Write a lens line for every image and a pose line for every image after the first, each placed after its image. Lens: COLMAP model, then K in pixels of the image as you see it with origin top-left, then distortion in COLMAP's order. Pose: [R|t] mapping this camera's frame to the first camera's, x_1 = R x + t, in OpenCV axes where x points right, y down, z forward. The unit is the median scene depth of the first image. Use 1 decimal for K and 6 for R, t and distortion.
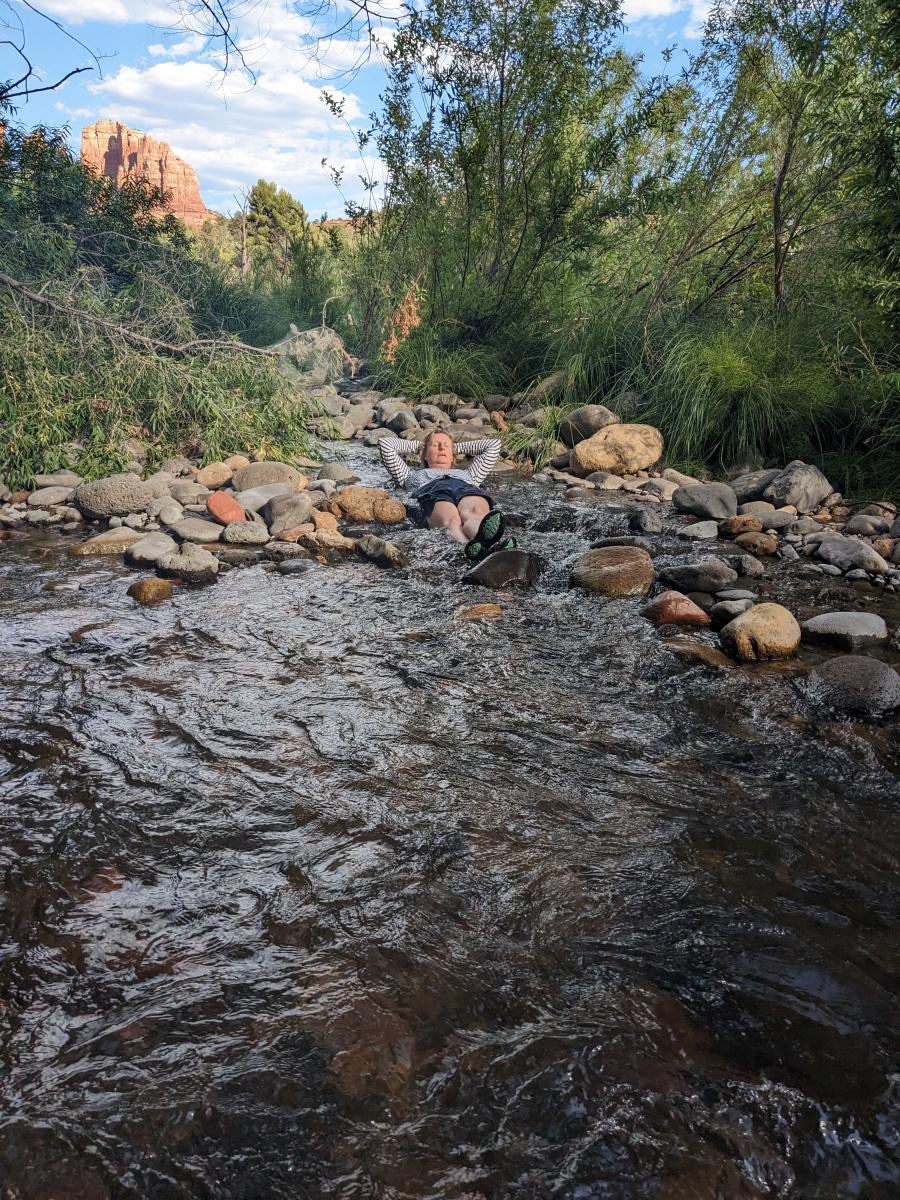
lens RADIAL K [[965.6, 0, 455.3], [0, 965.6, 599.8], [0, 0, 1]] dist [0.044928, -0.084306]
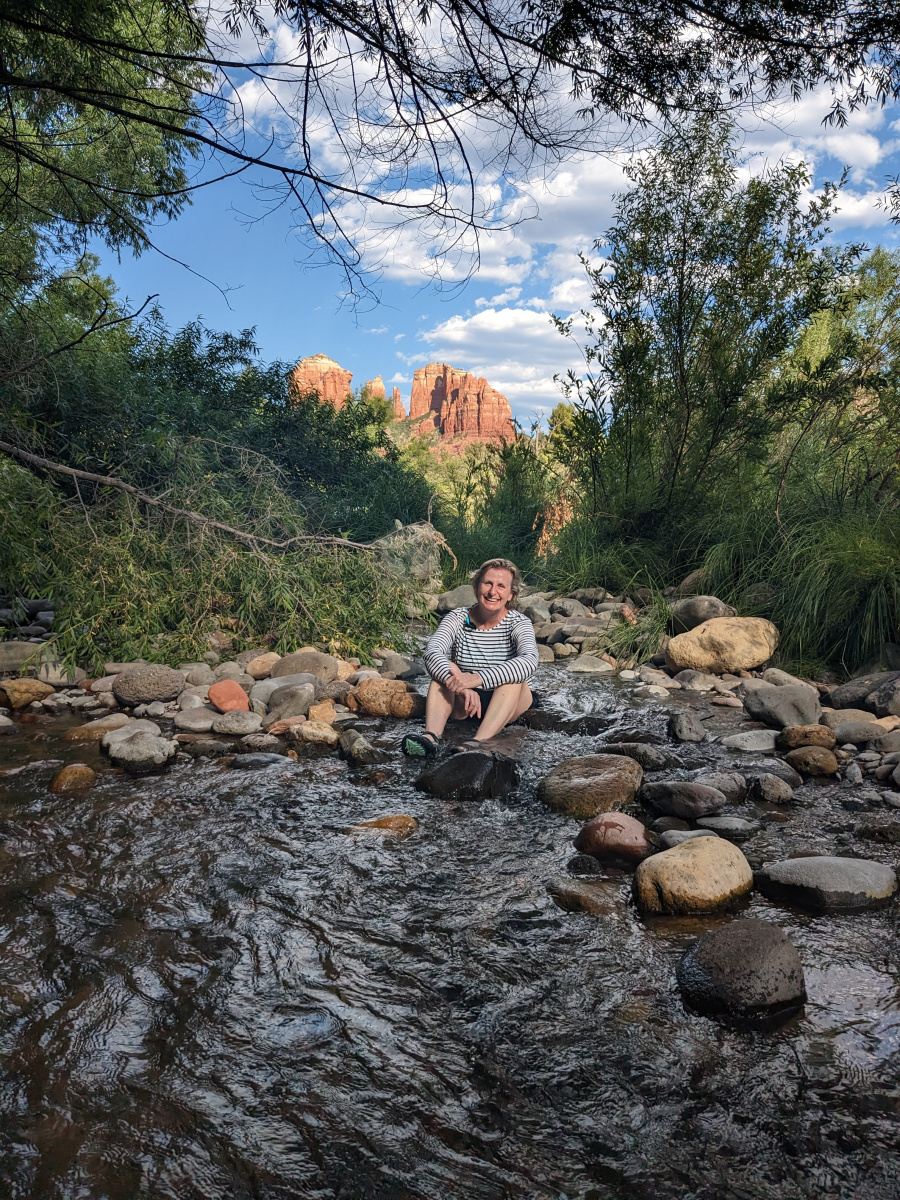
lens RADIAL K [[965.6, 0, 447.5], [0, 965.6, 606.1], [0, 0, 1]] dist [0.044928, -0.084306]
pose [[0.951923, -0.001520, -0.306334, 0.201419], [-0.059573, 0.979978, -0.189984, -0.009785], [0.300489, 0.199099, 0.932773, 0.106538]]
